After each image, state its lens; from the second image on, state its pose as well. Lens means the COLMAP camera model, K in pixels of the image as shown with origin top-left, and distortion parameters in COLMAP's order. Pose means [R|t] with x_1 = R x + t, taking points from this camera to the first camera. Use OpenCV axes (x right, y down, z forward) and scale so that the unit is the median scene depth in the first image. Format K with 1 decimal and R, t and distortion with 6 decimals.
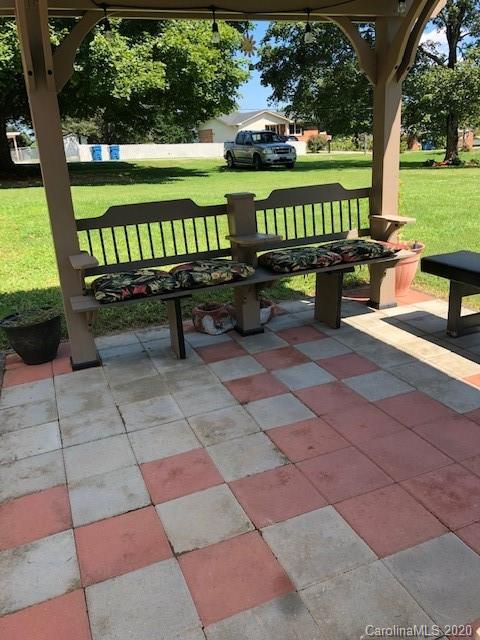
lens RADIAL K [[513.8, 0, 240.0], [0, 513.8, 320.0], [0, 0, 1]] dist [0.057196, -0.064807]
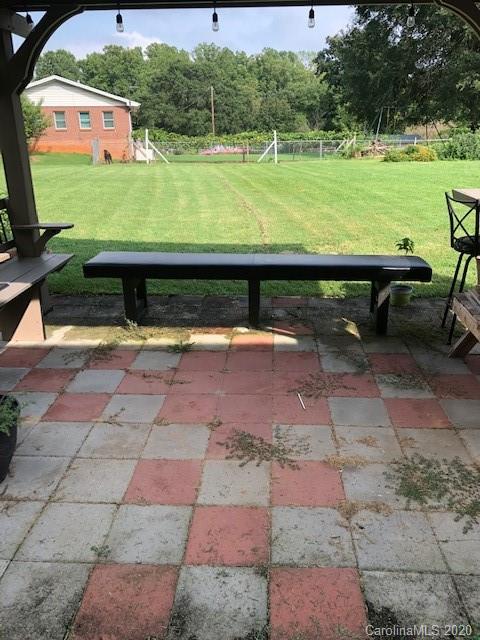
lens RADIAL K [[513.8, 0, 240.0], [0, 513.8, 320.0], [0, 0, 1]] dist [0.057196, -0.064807]
pose [[0.436025, -0.259565, 0.861689, -0.707924], [0.280651, 0.948970, 0.143844, -0.085665], [-0.855054, 0.179114, 0.486621, 0.283666]]
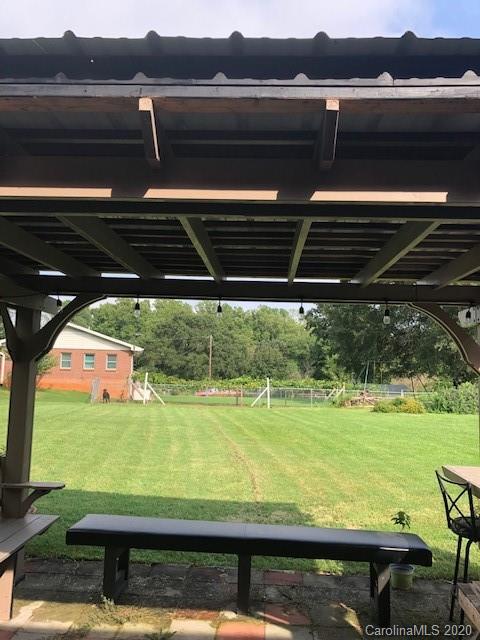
lens RADIAL K [[523.0, 0, 236.0], [0, 523.0, 321.6], [0, 0, 1]] dist [0.058172, -0.074425]
pose [[0.430142, 0.146221, 0.890841, -0.745238], [0.239138, 0.933089, -0.268624, -0.153153], [-0.870512, 0.328580, 0.366394, 0.252114]]
